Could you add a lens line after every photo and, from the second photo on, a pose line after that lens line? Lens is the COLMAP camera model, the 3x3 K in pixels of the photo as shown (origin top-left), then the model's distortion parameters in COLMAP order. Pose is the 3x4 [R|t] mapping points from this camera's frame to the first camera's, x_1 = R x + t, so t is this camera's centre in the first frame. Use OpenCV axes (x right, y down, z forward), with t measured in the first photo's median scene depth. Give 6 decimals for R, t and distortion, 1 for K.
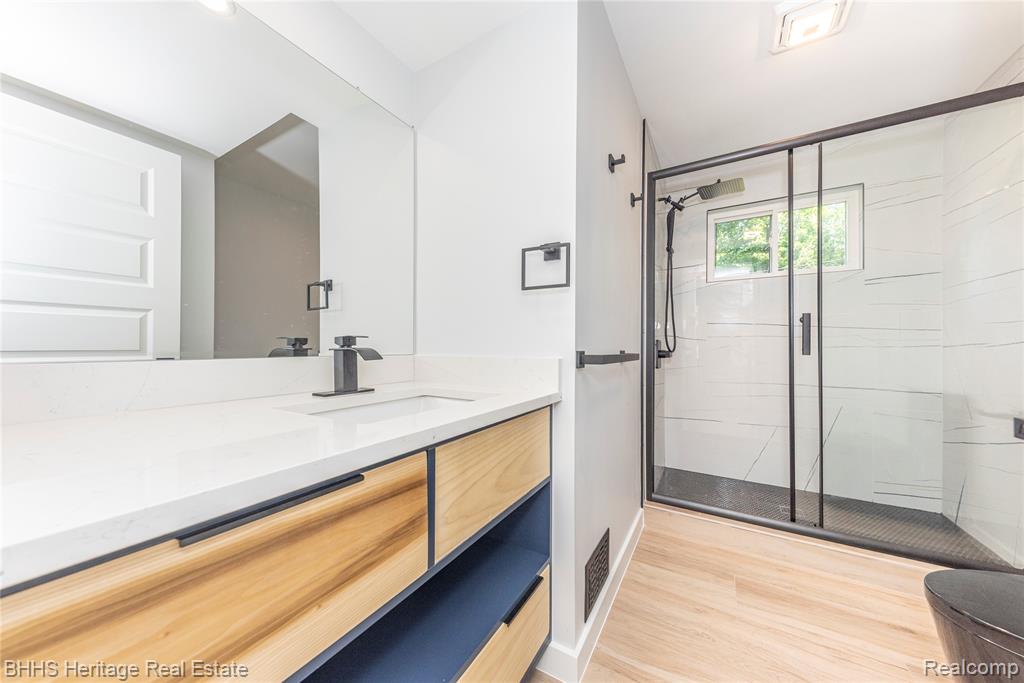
lens RADIAL K [[361.0, 0, 501.5], [0, 361.0, 343.5], [0, 0, 1]] dist [0.009085, -0.001898]
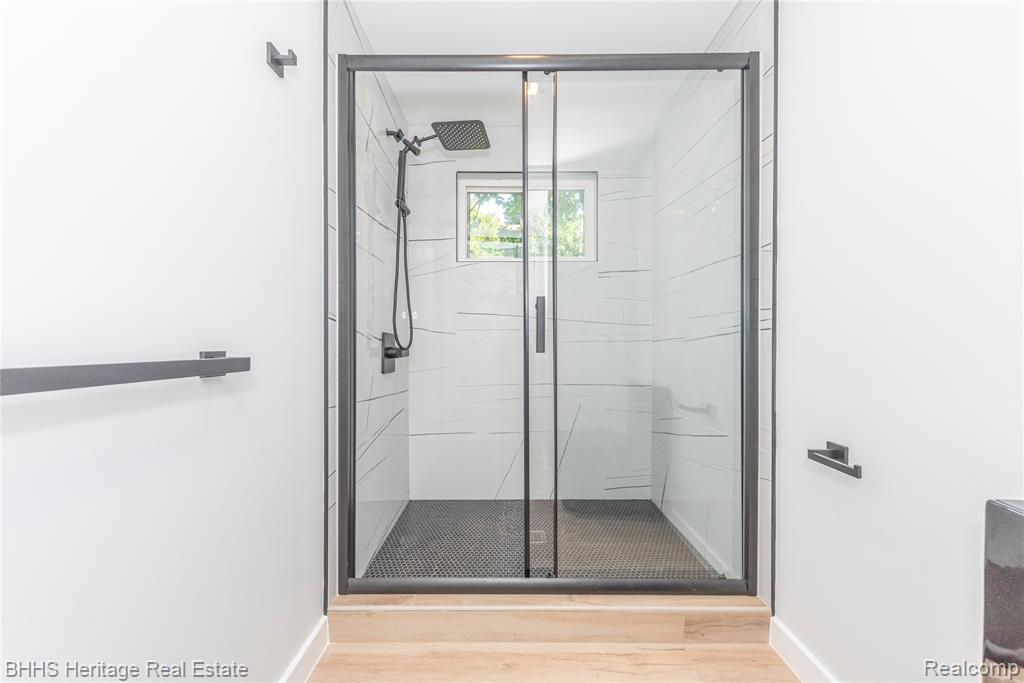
lens RADIAL K [[361.0, 0, 512.0], [0, 361.0, 342.1], [0, 0, 1]] dist [0.009085, -0.001898]
pose [[0.854693, -0.004151, 0.519118, 0.323019], [-0.000426, 0.999962, 0.008697, 0.002970], [-0.519134, -0.007654, 0.854658, 0.316319]]
